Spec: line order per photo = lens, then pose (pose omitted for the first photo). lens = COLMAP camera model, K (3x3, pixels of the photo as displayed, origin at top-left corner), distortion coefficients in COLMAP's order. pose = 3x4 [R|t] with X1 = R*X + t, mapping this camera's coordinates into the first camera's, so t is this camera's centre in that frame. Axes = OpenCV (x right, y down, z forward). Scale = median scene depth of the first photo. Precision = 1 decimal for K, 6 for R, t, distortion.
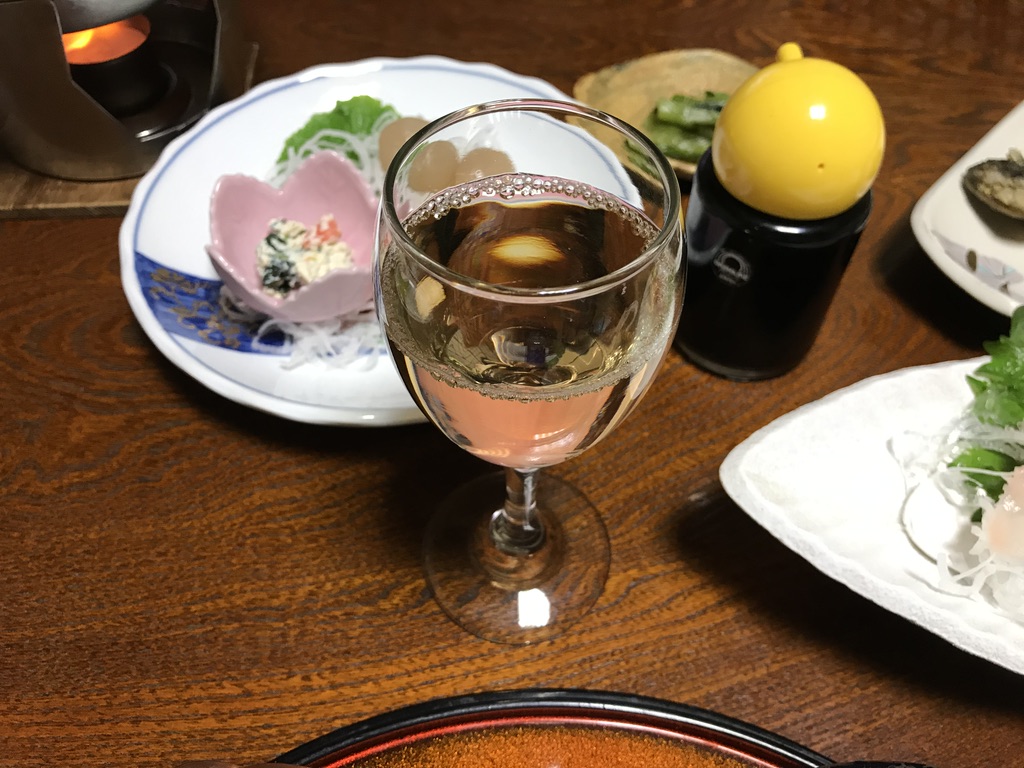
lens RADIAL K [[856.9, 0, 510.6], [0, 856.9, 384.6], [0, 0, 1]] dist [0.016882, -0.042816]
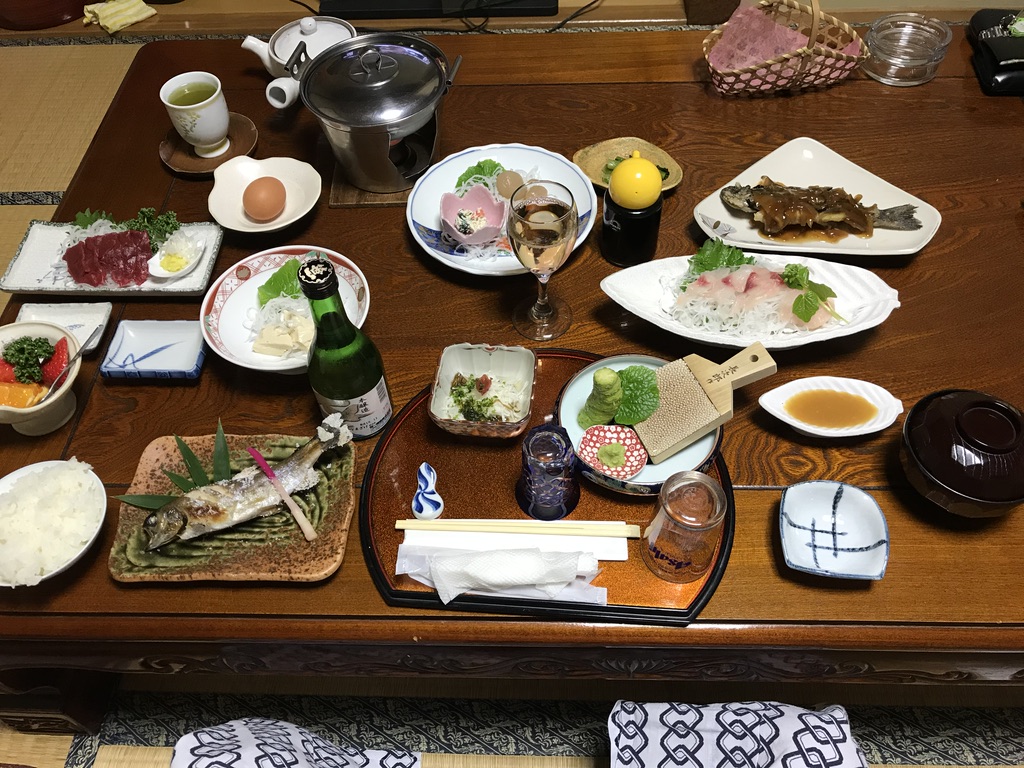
lens RADIAL K [[856.9, 0, 489.8], [0, 856.9, 398.3], [0, 0, 1]] dist [0.016882, -0.042816]
pose [[0.995595, 0.022964, -0.090907, 0.110449], [-0.020565, 0.999417, 0.027244, 0.428259], [0.091480, -0.025254, 0.995487, -2.211266]]
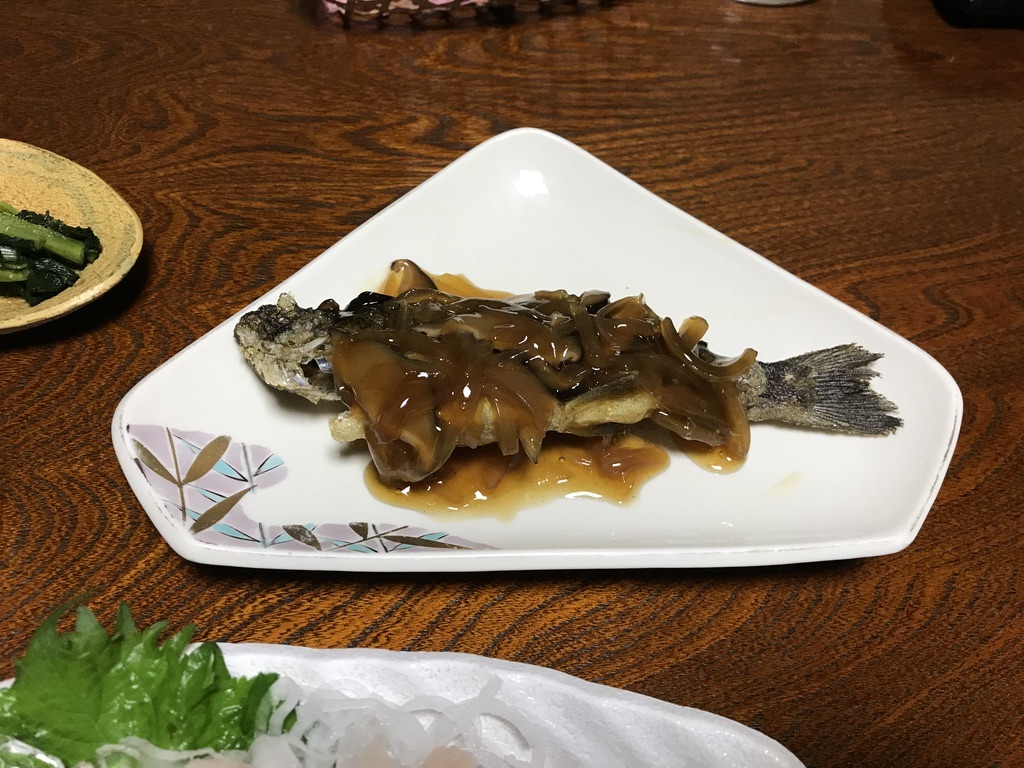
lens RADIAL K [[856.9, 0, 514.7], [0, 856.9, 386.8], [0, 0, 1]] dist [0.016882, -0.042816]
pose [[0.993644, -0.046701, 0.102420, 0.912481], [0.043773, 0.998571, 0.030649, -0.271734], [-0.103705, -0.025971, 0.994269, 0.316294]]
